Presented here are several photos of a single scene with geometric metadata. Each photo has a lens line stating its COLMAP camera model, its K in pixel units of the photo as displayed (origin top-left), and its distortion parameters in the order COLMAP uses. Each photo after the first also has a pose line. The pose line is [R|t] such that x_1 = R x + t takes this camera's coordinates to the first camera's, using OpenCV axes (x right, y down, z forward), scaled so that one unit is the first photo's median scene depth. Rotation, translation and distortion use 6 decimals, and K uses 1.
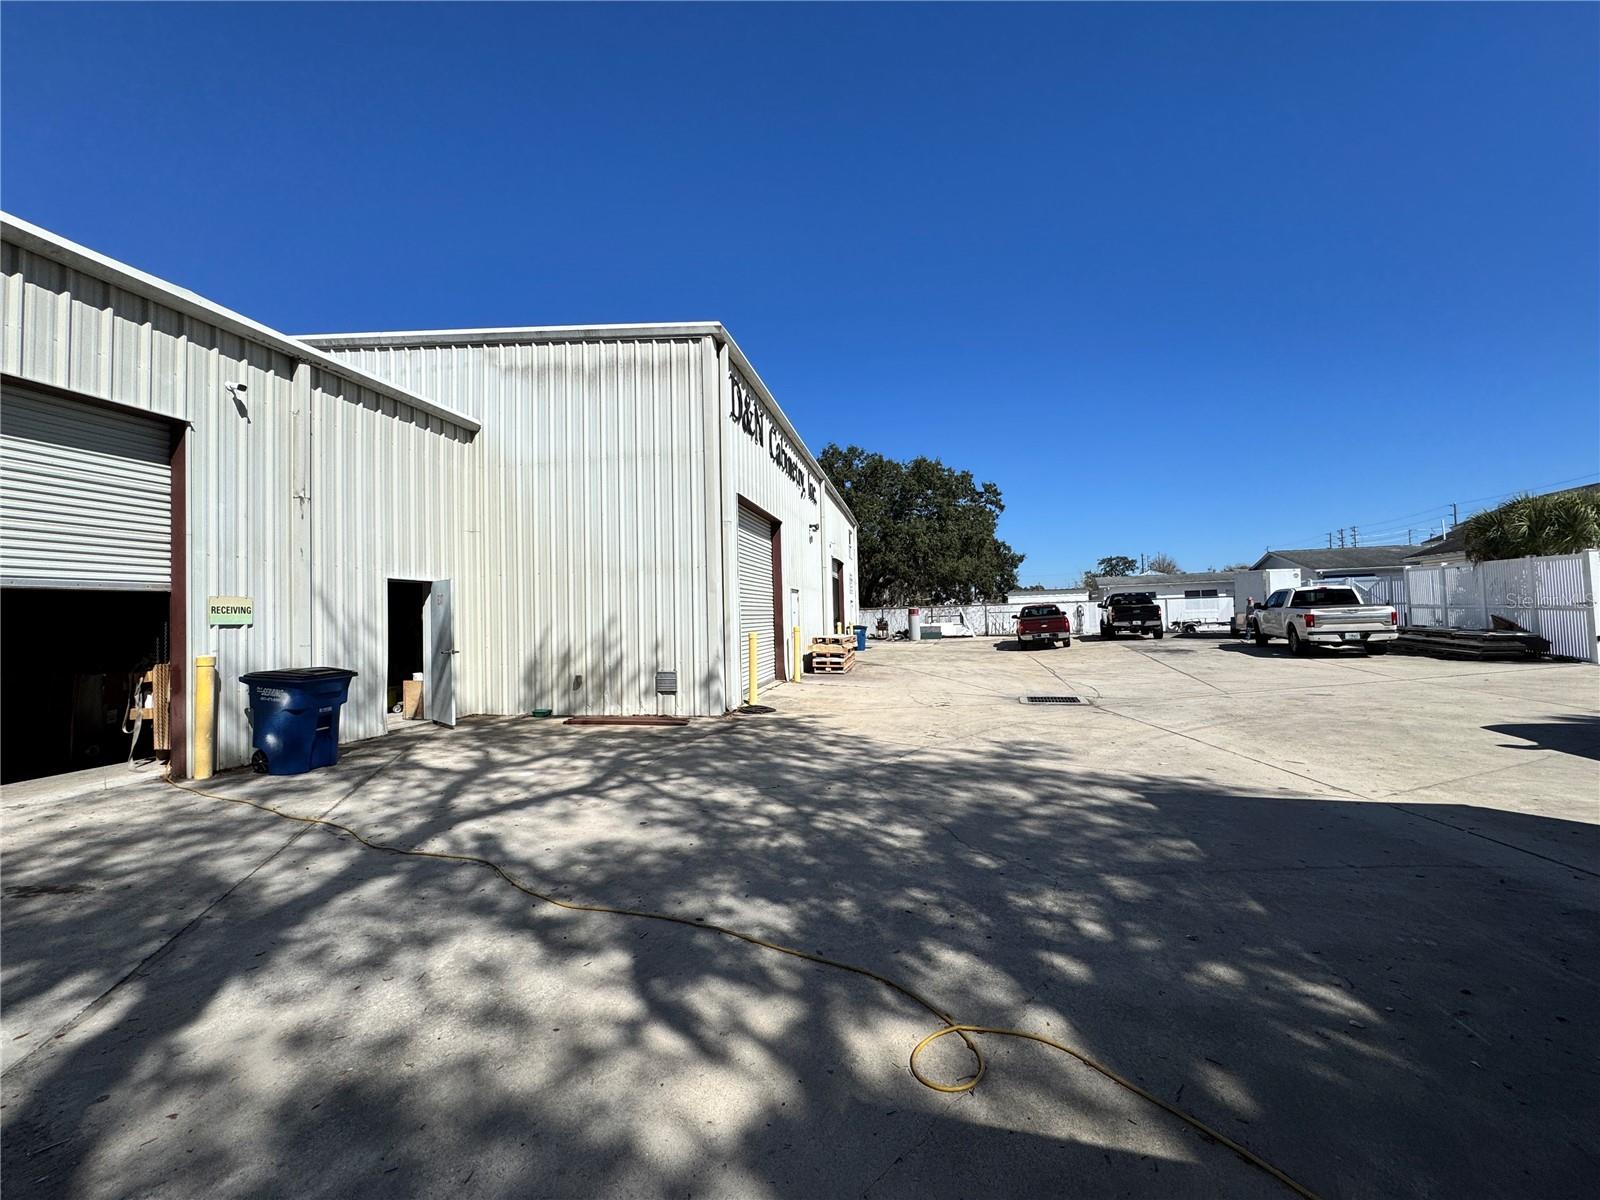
lens RADIAL K [[639.2, 0, 797.0], [0, 639.2, 604.0], [0, 0, 1]] dist [-0.003325, 0.000657]
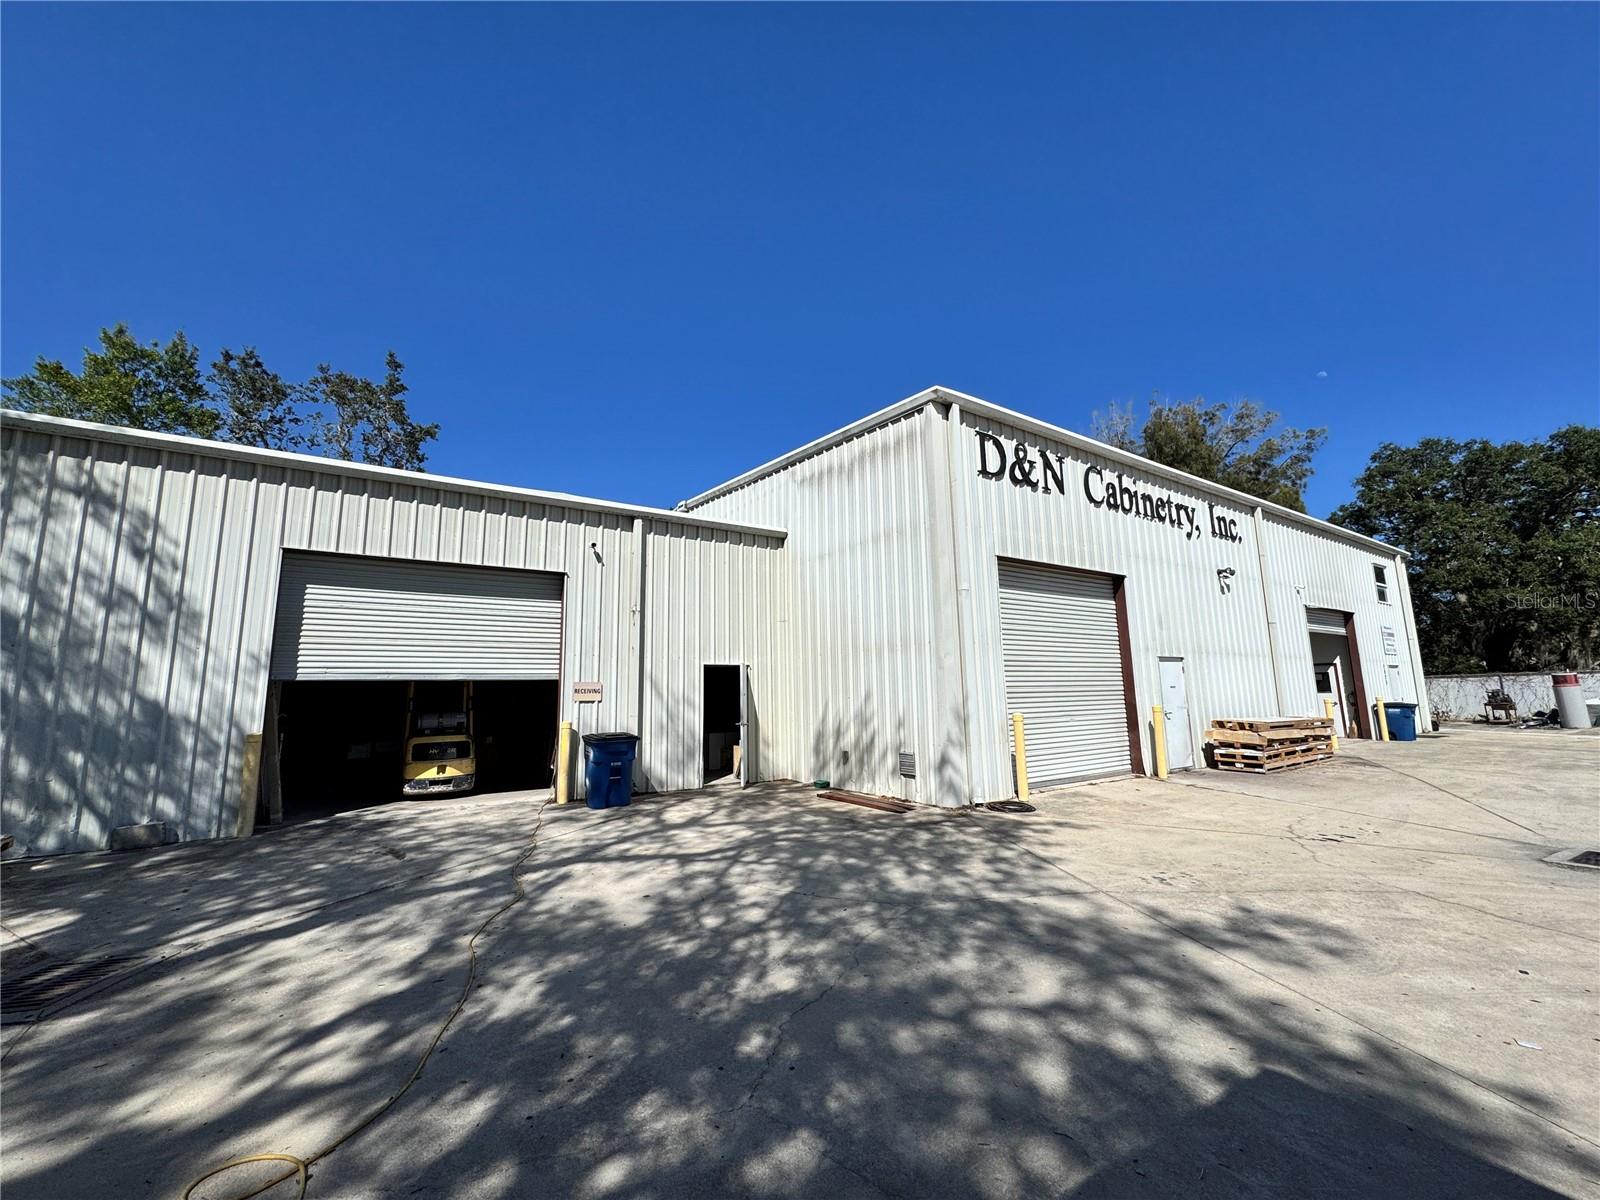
lens RADIAL K [[639.2, 0, 798.7], [0, 639.2, 601.2], [0, 0, 1]] dist [-0.003325, 0.000657]
pose [[0.696200, -0.096998, -0.711265, 0.684219], [0.017007, 0.992779, -0.118742, -0.015573], [0.717647, 0.070572, 0.692822, 0.365727]]
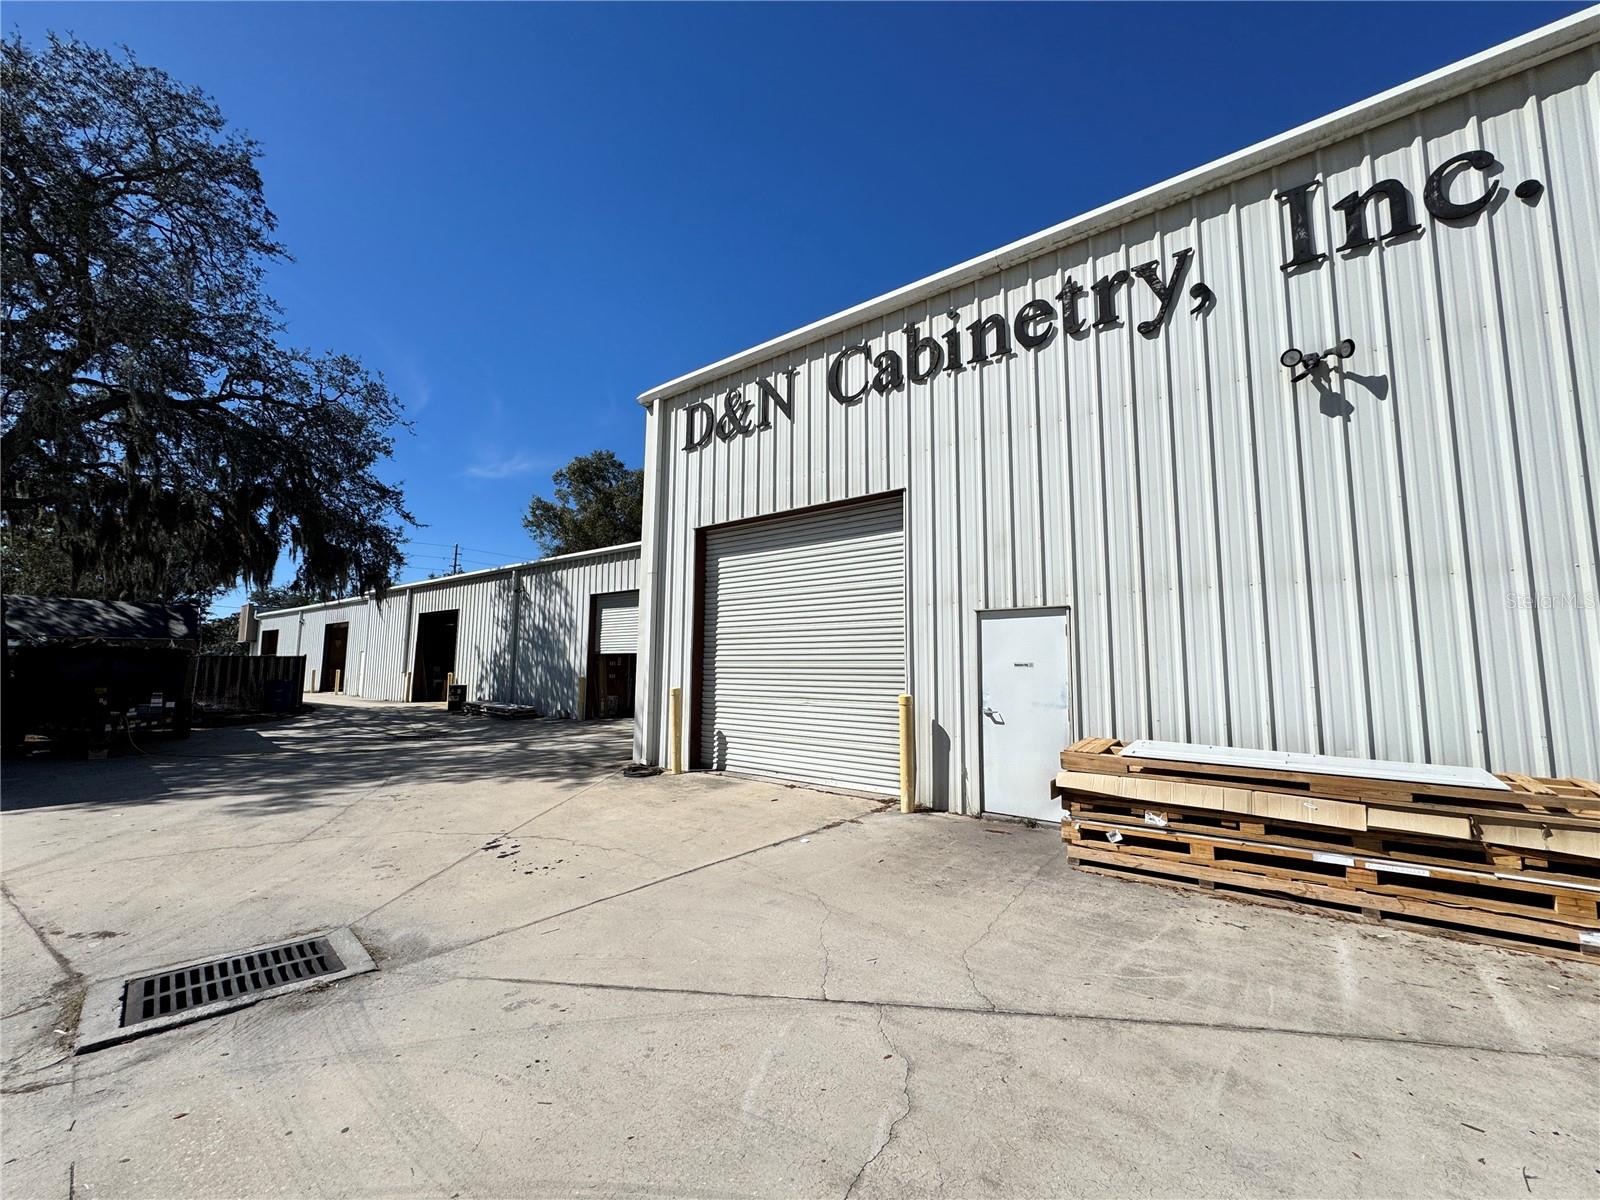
lens RADIAL K [[639.2, 0, 805.0], [0, 639.2, 598.3], [0, 0, 1]] dist [-0.003325, 0.000657]
pose [[-0.463816, -0.077311, -0.882552, 1.199869], [0.017502, 0.995191, -0.096376, 0.022077], [0.885759, -0.060147, -0.460232, 3.015321]]
